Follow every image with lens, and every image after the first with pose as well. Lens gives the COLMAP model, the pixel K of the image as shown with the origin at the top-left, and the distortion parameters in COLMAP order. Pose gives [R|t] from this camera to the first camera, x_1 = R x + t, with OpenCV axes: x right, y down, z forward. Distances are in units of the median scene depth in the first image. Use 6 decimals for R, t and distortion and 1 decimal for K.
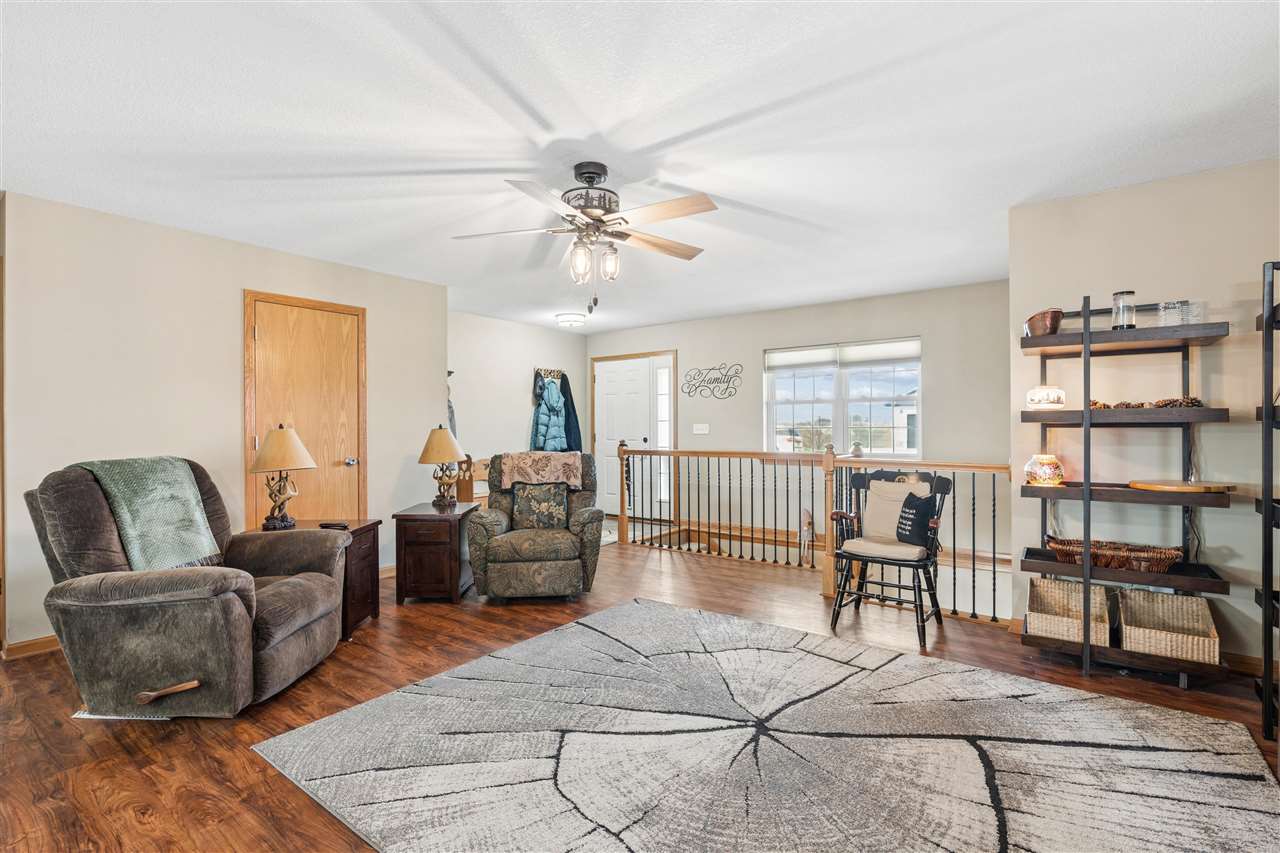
lens RADIAL K [[587.0, 0, 641.2], [0, 587.0, 423.8], [0, 0, 1]] dist [-0.008421, 0.000662]
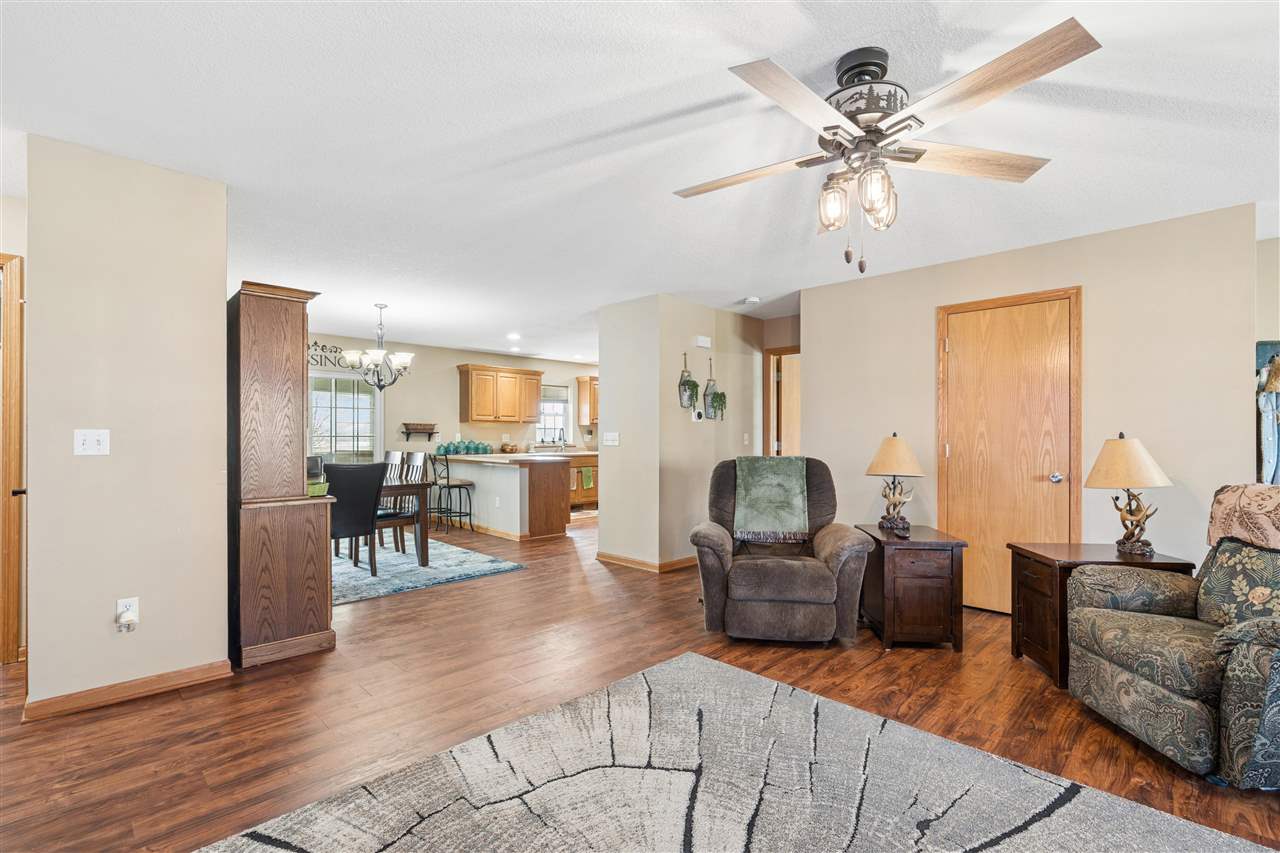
lens RADIAL K [[587.0, 0, 644.4], [0, 587.0, 430.2], [0, 0, 1]] dist [-0.008421, 0.000662]
pose [[-0.139901, -0.004207, -0.990156, 0.539865], [0.004165, 0.999980, -0.004838, -0.000828], [0.990157, -0.004801, -0.139881, 0.722175]]
